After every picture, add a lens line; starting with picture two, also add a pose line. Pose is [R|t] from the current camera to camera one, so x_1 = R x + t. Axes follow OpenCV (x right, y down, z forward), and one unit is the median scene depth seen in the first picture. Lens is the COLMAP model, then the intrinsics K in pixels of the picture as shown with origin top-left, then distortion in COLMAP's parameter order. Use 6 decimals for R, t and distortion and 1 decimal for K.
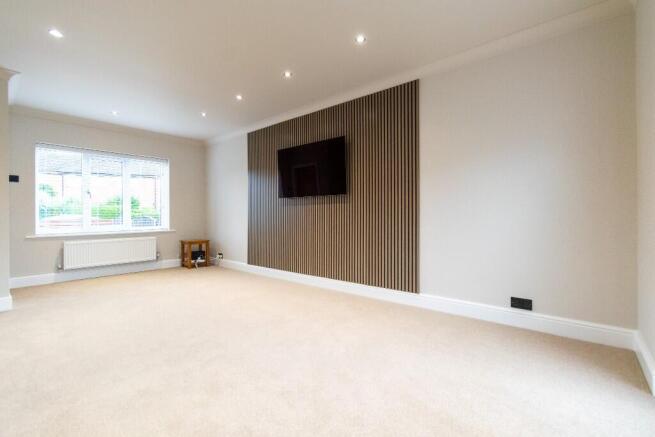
lens RADIAL K [[288.9, 0, 328.3], [0, 288.9, 216.7], [0, 0, 1]] dist [0.001100, -0.000025]
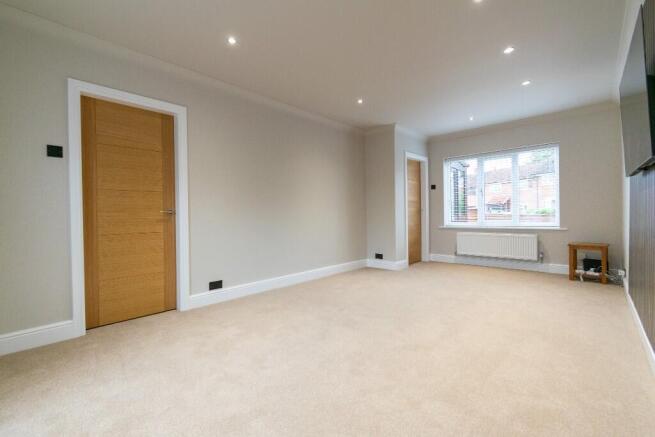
lens RADIAL K [[288.9, 0, 328.3], [0, 288.9, 216.7], [0, 0, 1]] dist [0.001100, -0.000025]
pose [[-0.049288, 0.010578, -0.998729, 0.377434], [0.010326, 0.999896, 0.010080, -0.001499], [0.998731, -0.009816, -0.049392, 0.481603]]
